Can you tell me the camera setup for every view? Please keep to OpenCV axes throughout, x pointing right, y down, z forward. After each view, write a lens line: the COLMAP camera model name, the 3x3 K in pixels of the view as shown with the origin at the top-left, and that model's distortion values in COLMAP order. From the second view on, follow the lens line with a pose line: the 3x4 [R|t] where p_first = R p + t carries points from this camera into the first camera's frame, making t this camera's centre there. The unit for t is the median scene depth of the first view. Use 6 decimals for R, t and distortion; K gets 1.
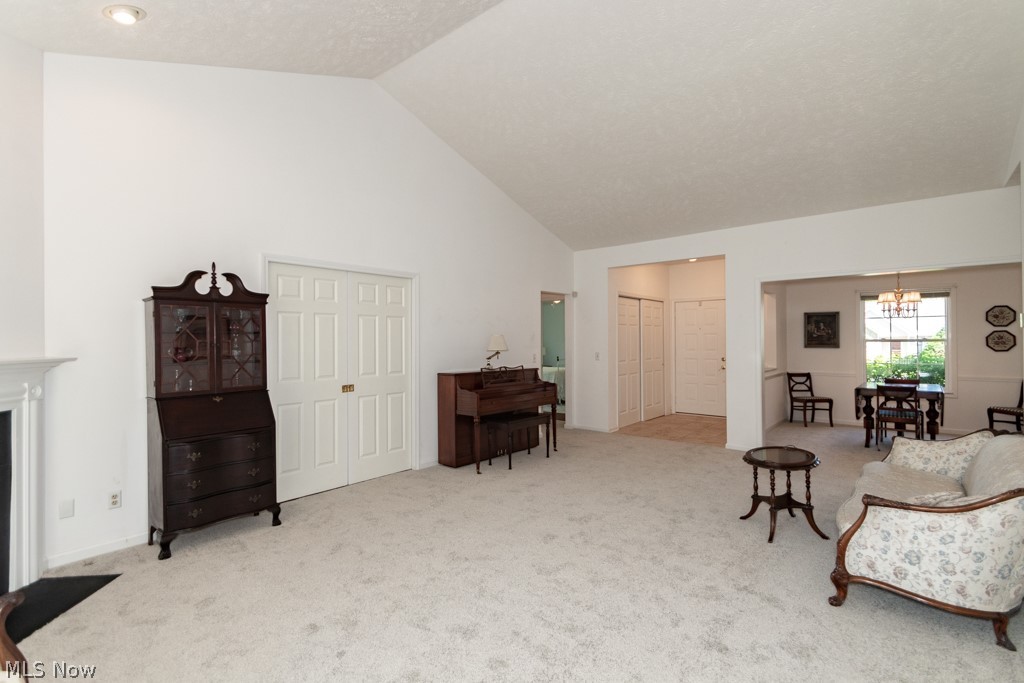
lens RADIAL K [[478.4, 0, 515.2], [0, 478.4, 342.1], [0, 0, 1]] dist [0.012987, -0.005450]
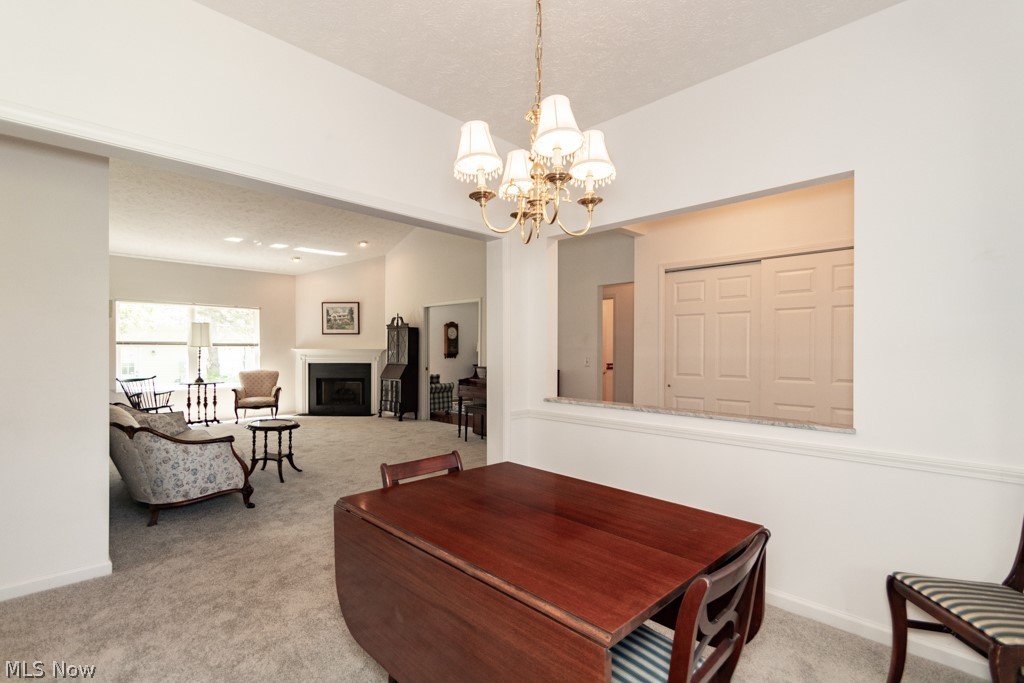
lens RADIAL K [[478.4, 0, 507.1], [0, 478.4, 350.6], [0, 0, 1]] dist [0.012987, -0.005450]
pose [[-0.089548, 0.006342, -0.995962, 1.346042], [-0.006529, 0.999955, 0.006955, 0.009590], [0.995961, 0.007125, -0.089502, 1.291044]]
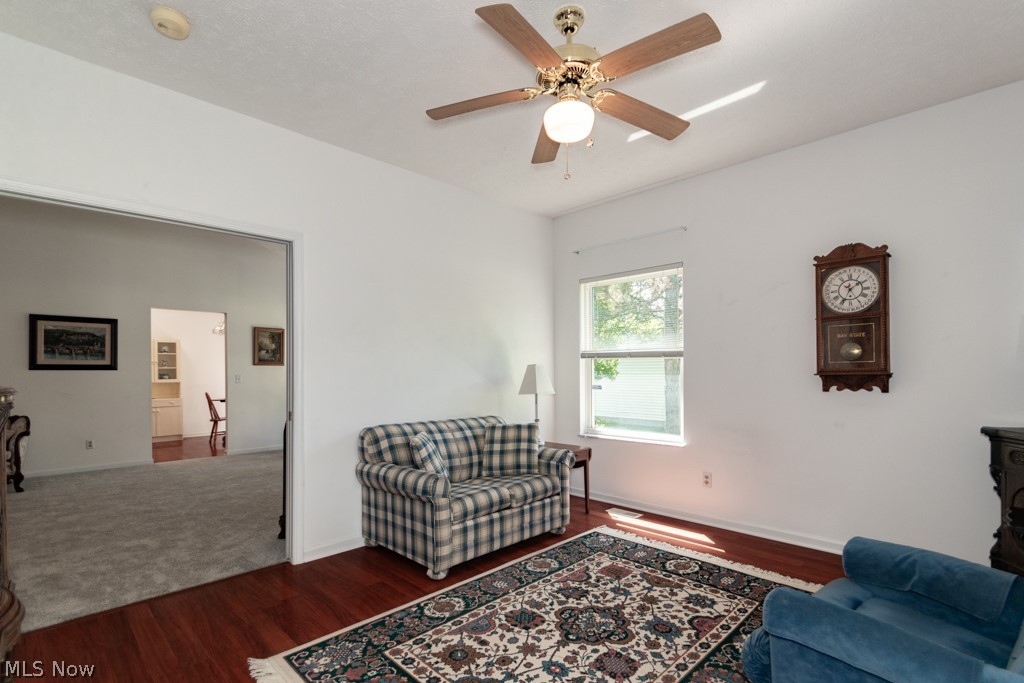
lens RADIAL K [[478.4, 0, 507.7], [0, 478.4, 365.6], [0, 0, 1]] dist [0.012987, -0.005450]
pose [[-0.996426, 0.014002, 0.083307, -0.770257], [0.013453, 0.999884, -0.007147, 0.034765], [-0.083397, -0.006001, -0.996498, 1.441597]]
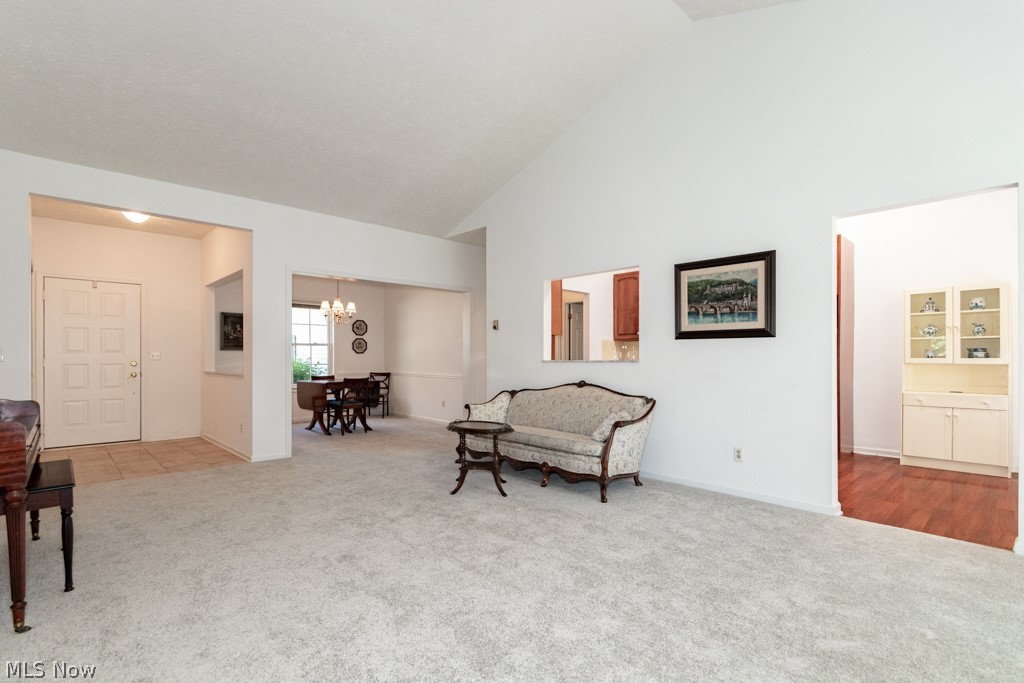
lens RADIAL K [[478.4, 0, 495.2], [0, 478.4, 365.9], [0, 0, 1]] dist [0.012987, -0.005450]
pose [[0.120758, -0.008169, 0.992648, -0.426399], [0.002931, 0.999965, 0.007873, 0.061153], [-0.992678, 0.001959, 0.120778, 0.598781]]
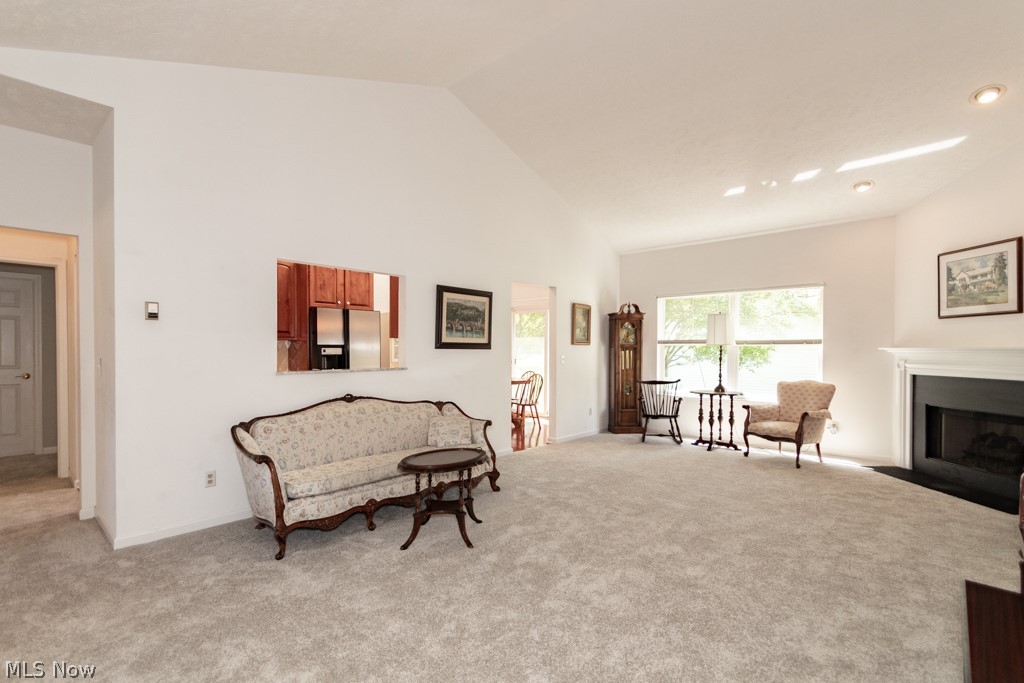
lens RADIAL K [[478.4, 0, 505.7], [0, 478.4, 353.7], [0, 0, 1]] dist [0.012987, -0.005450]
pose [[-0.999332, 0.001535, 0.036516, 0.291742], [0.002110, 0.999874, 0.015726, 0.015911], [-0.036488, 0.015792, -0.999209, 1.381181]]
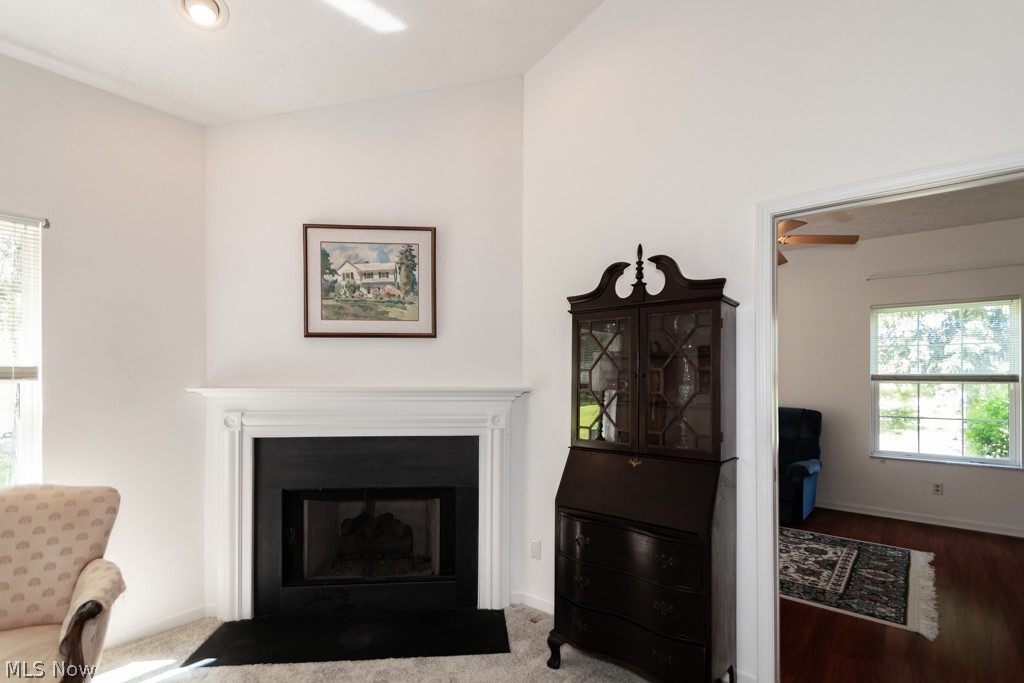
lens RADIAL K [[478.4, 0, 508.7], [0, 478.4, 378.7], [0, 0, 1]] dist [0.012987, -0.005450]
pose [[0.006942, 0.004852, -0.999964, 0.000724], [-0.007627, 0.999959, 0.004799, 0.005974], [0.999947, 0.007593, 0.006979, 0.584759]]
